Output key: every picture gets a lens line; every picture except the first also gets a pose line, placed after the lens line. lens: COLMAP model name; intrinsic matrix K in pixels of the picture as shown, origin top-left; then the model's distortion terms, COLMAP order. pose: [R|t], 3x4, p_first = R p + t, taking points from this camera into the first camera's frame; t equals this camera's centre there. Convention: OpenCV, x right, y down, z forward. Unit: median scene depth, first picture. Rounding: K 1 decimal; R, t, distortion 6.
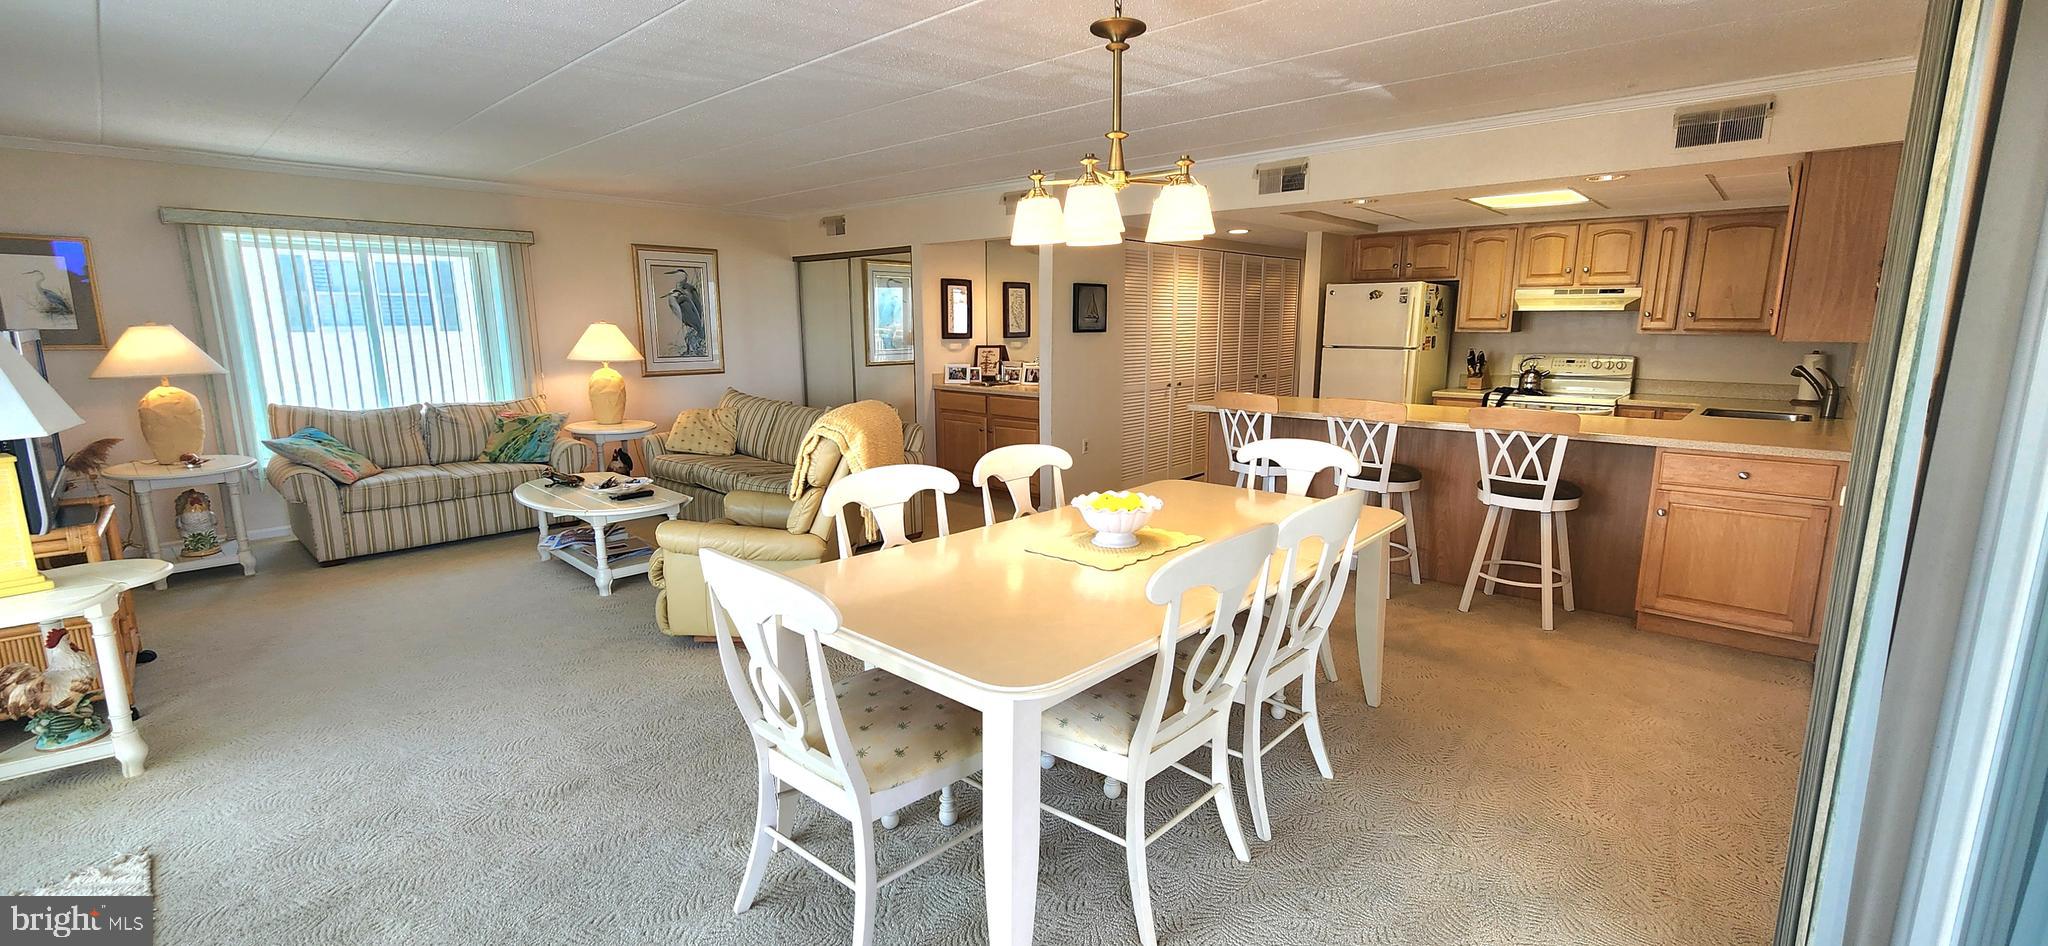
lens RADIAL K [[845.1, 0, 1044.1], [0, 845.1, 481.0], [0, 0, 1]] dist [0.000298, -0.000324]
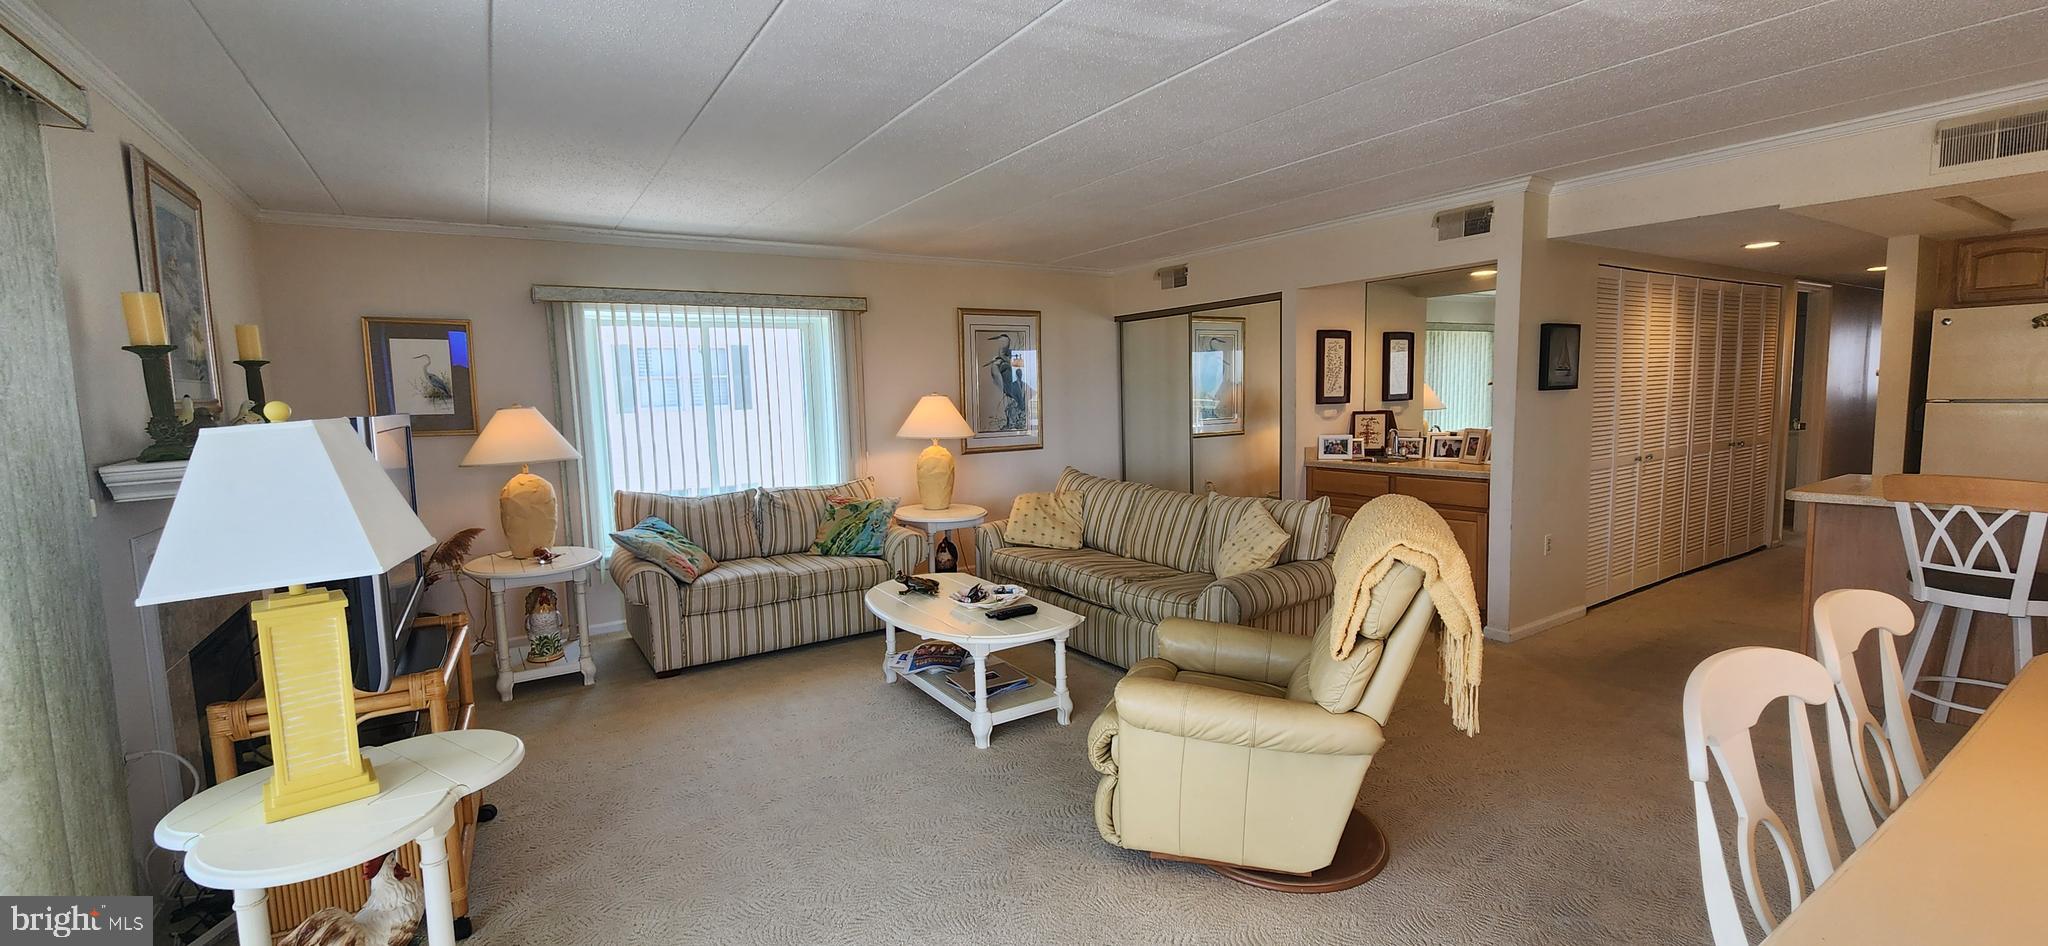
lens RADIAL K [[838.0, 0, 1035.3], [0, 838.0, 479.5], [0, 0, 1]] dist [0.000654, -0.000096]
pose [[0.968752, -0.001715, -0.248024, -0.250706], [-0.018292, 0.996759, -0.078341, -0.040264], [0.247354, 0.080430, 0.965581, 0.233170]]
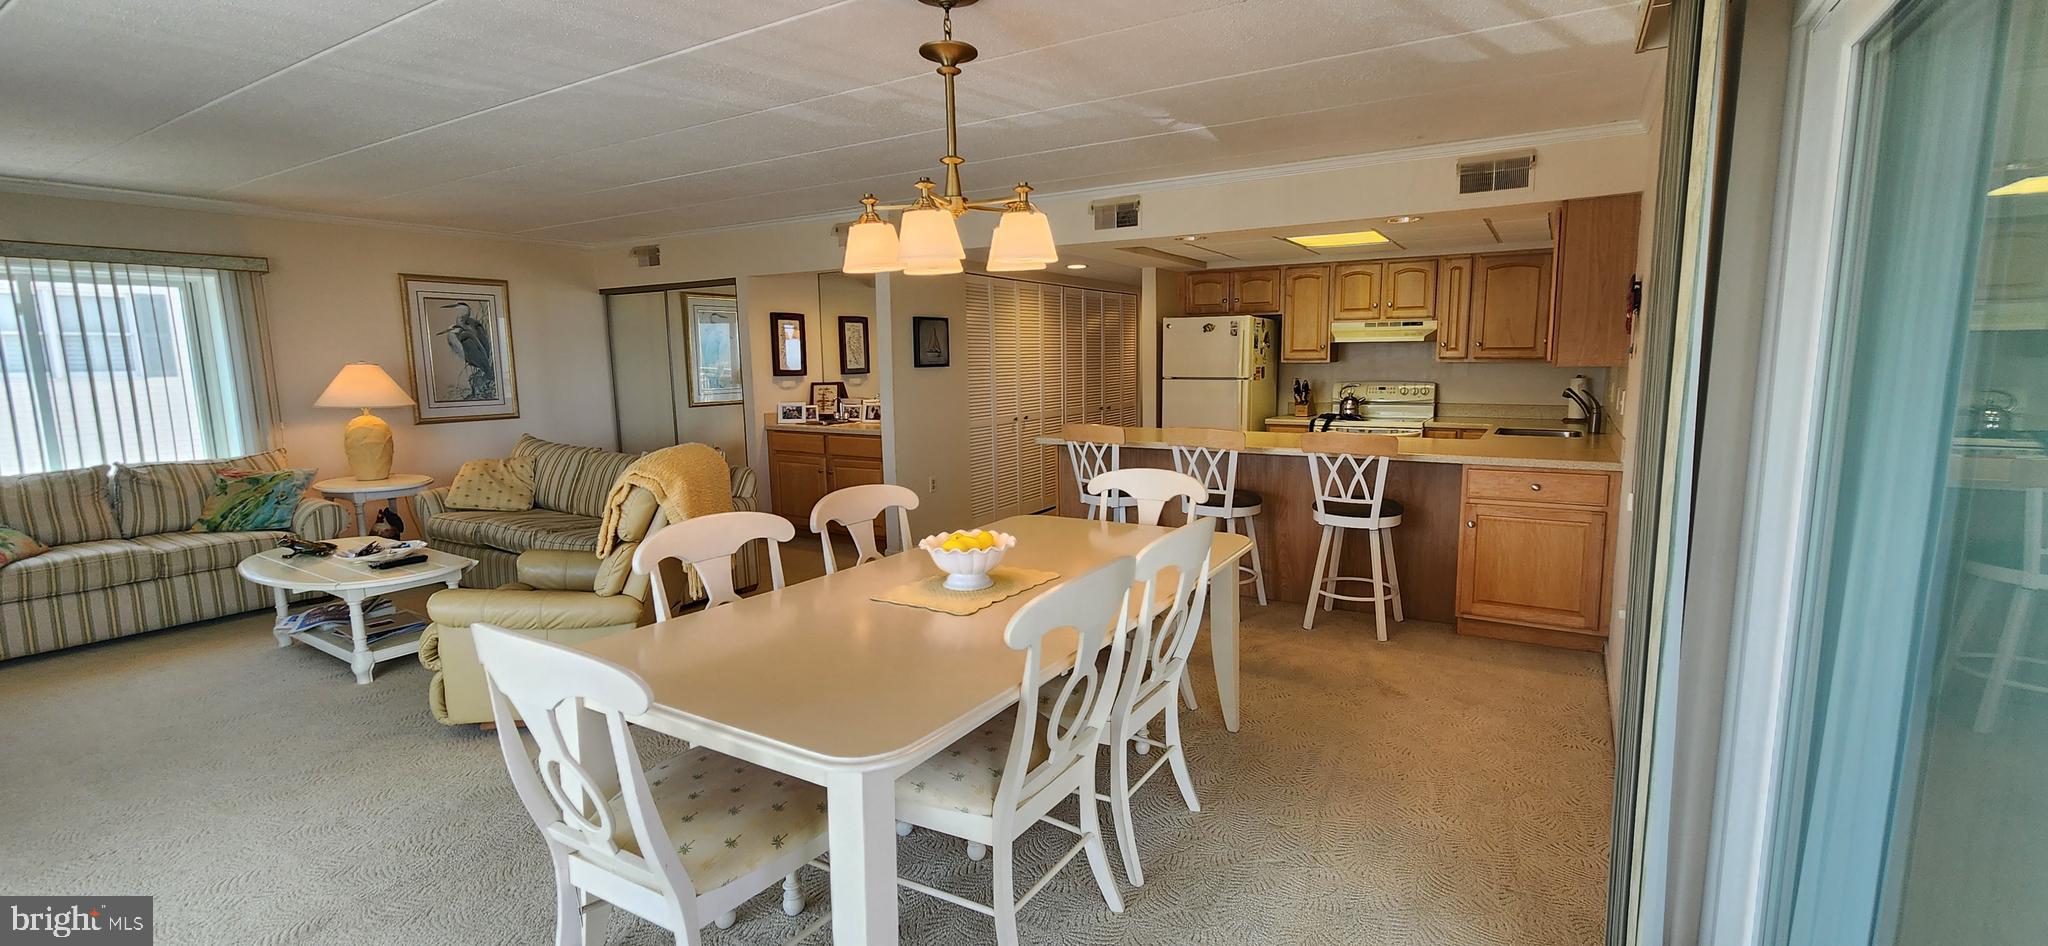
lens RADIAL K [[854.1, 0, 1060.5], [0, 854.1, 479.1], [0, 0, 1]] dist [-0.003186, 0.000322]
pose [[0.979797, -0.037967, 0.196359, 0.001124], [0.046895, 0.998057, -0.041016, -0.000314], [-0.194420, 0.049395, 0.979674, 0.019471]]
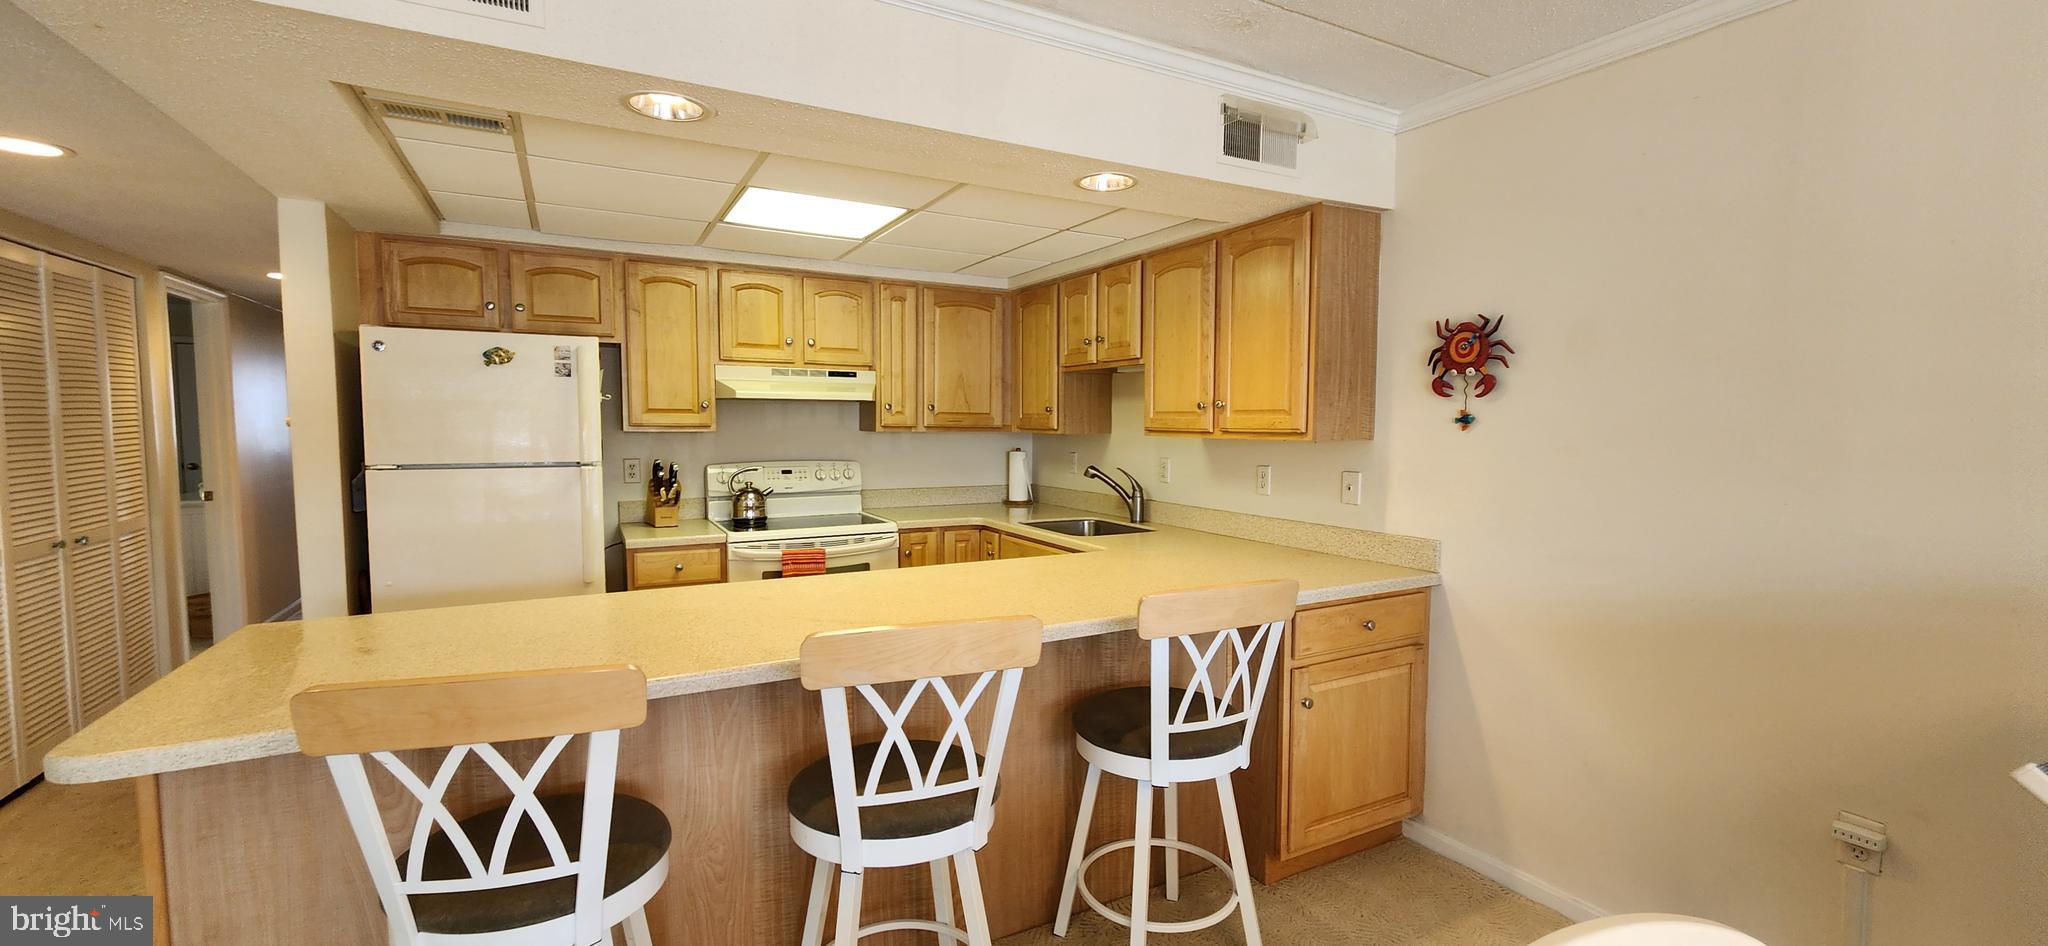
lens RADIAL K [[836.8, 0, 1051.0], [0, 836.8, 474.6], [0, 0, 1]] dist [-0.001626, -0.000198]
pose [[0.315326, -0.060473, 0.947055, 0.047980], [0.171284, 0.985204, 0.005879, -0.127692], [-0.933398, 0.160361, 0.321019, 0.694938]]
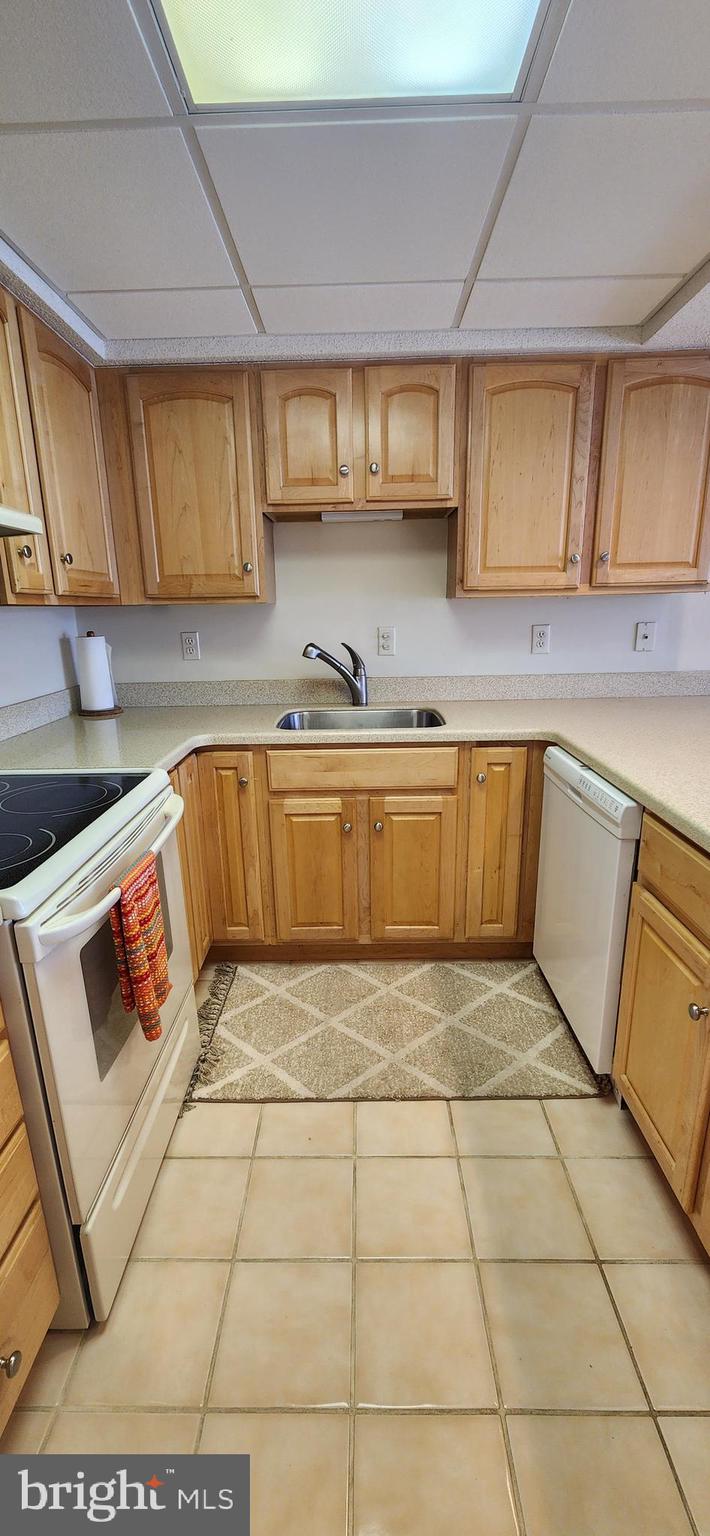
lens RADIAL K [[627.6, 0, 350.2], [0, 627.6, 774.4], [0, 0, 1]] dist [-0.001626, -0.000198]
pose [[-0.656344, -0.185688, 0.731254, 0.431724], [0.159334, 0.913264, 0.374917, -0.206064], [-0.737446, 0.362588, -0.569828, 1.194560]]
